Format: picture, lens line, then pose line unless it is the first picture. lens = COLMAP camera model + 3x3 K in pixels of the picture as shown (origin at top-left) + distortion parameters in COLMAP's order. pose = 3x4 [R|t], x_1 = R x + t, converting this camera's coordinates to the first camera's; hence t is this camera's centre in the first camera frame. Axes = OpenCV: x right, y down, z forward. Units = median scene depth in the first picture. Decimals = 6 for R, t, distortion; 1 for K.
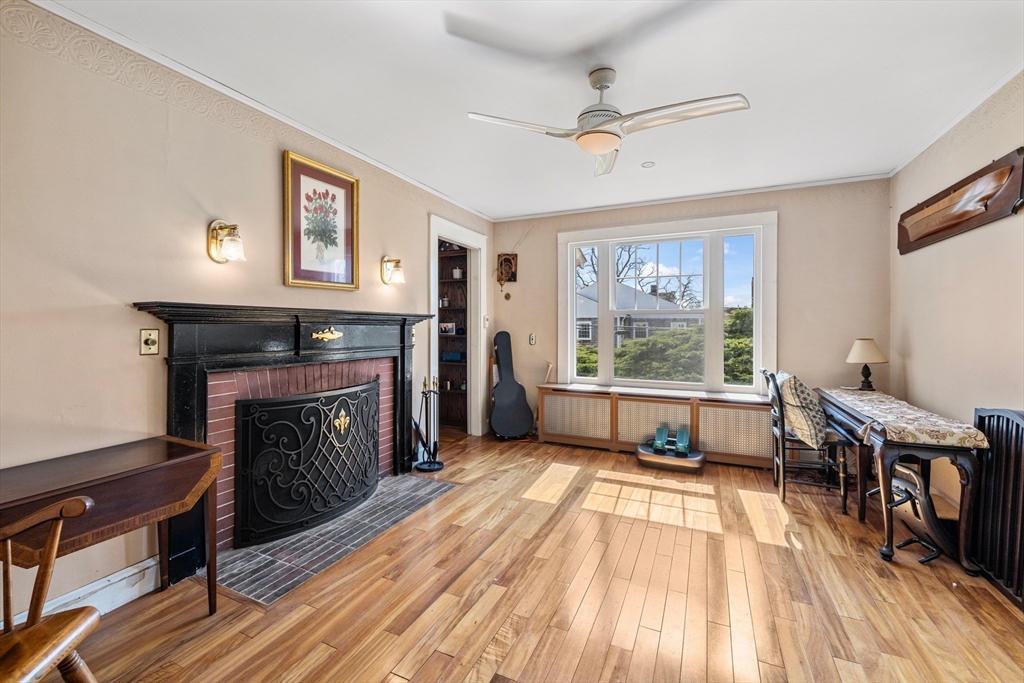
lens RADIAL K [[434.6, 0, 510.0], [0, 434.6, 325.1], [0, 0, 1]] dist [0.001369, 0.001380]
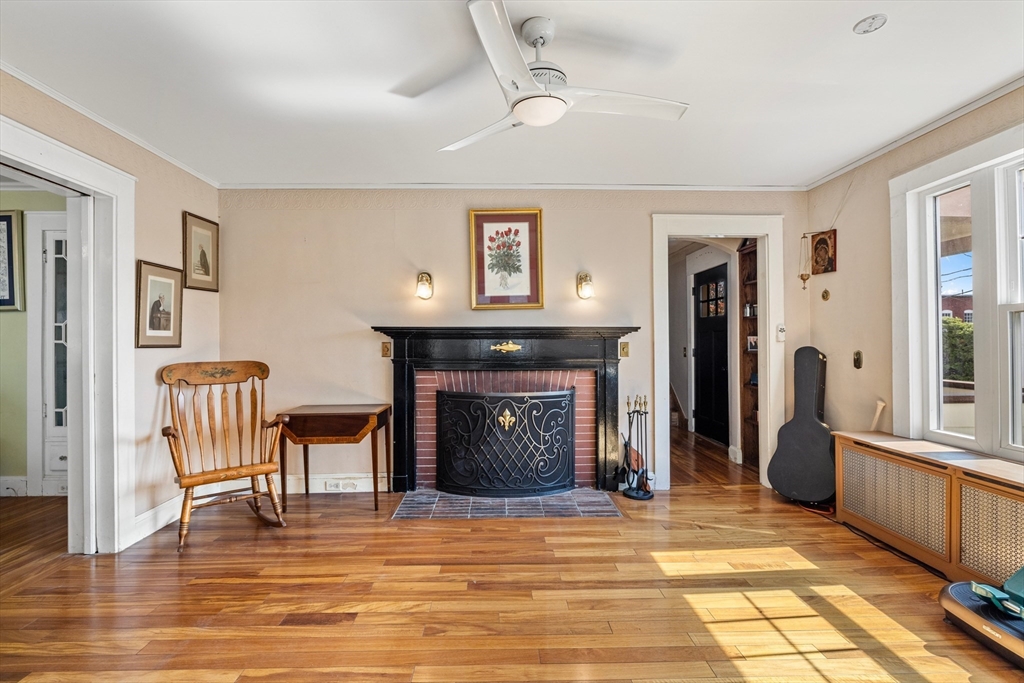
lens RADIAL K [[456.6, 0, 504.5], [0, 456.6, 342.4], [0, 0, 1]] dist [-0.004244, 0.000705]
pose [[0.438228, -0.004287, -0.898854, 0.675383], [0.005286, 0.999984, -0.002192, 0.010881], [0.898848, -0.003791, 0.438243, 0.404767]]
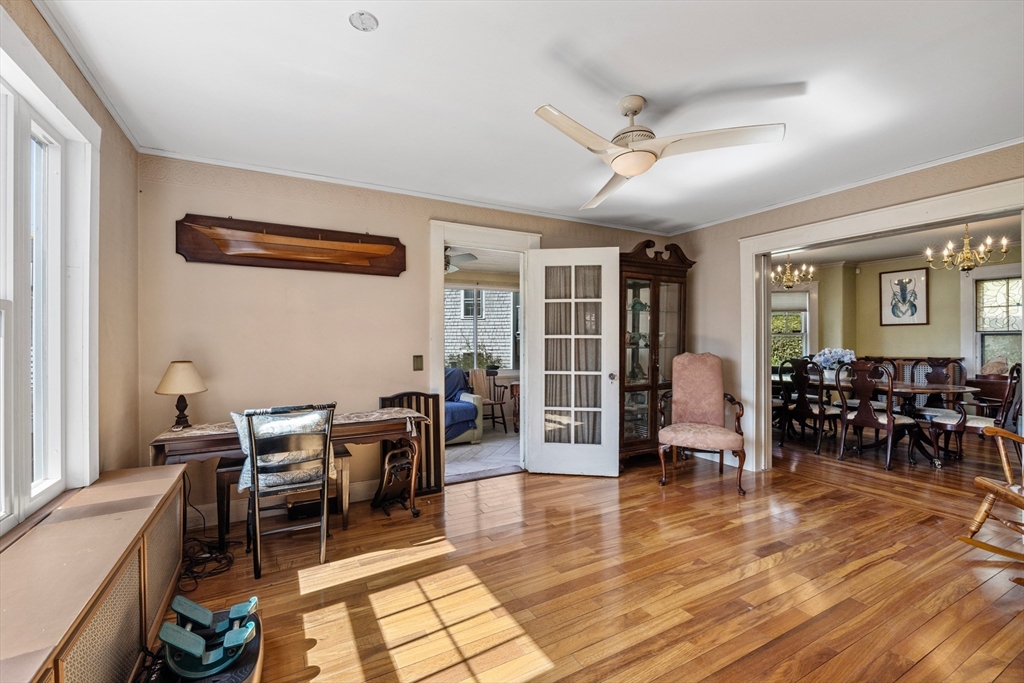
lens RADIAL K [[434.6, 0, 511.1], [0, 434.6, 343.7], [0, 0, 1]] dist [0.001369, 0.001380]
pose [[-0.802002, -0.000441, 0.597322, -0.124351], [0.000963, 0.999997, 0.002031, -0.000338], [-0.597321, 0.002204, -0.801999, 1.431971]]
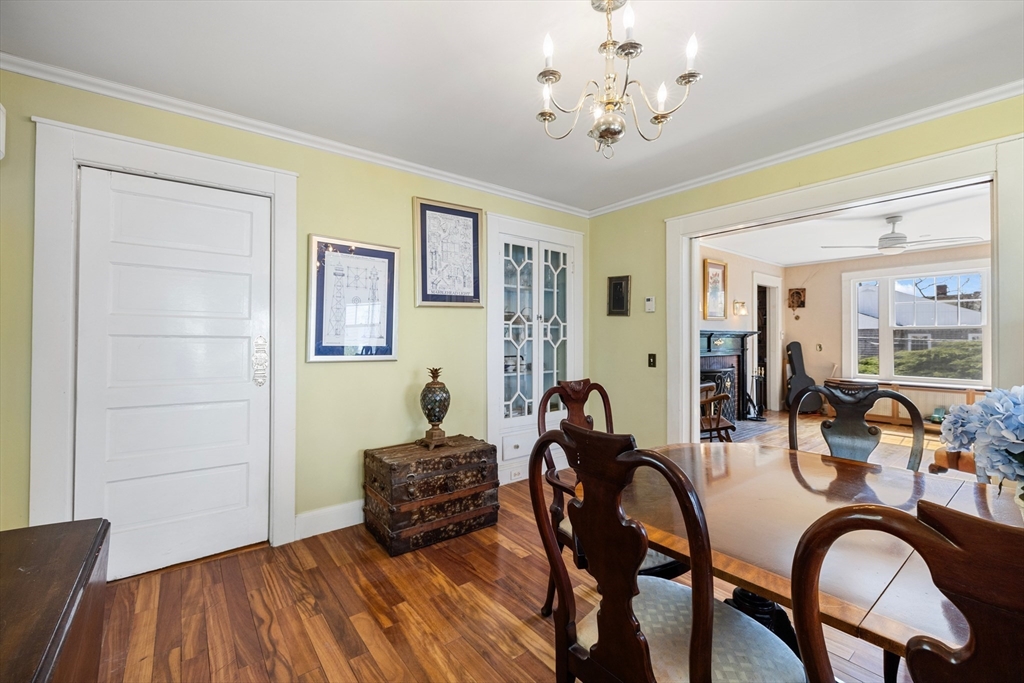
lens RADIAL K [[434.6, 0, 505.1], [0, 434.6, 337.9], [0, 0, 1]] dist [0.001369, 0.001380]
pose [[0.892455, -0.005150, -0.451107, -0.365064], [0.004268, 0.999986, -0.002973, 0.003006], [0.451116, 0.000728, 0.892465, -1.216036]]
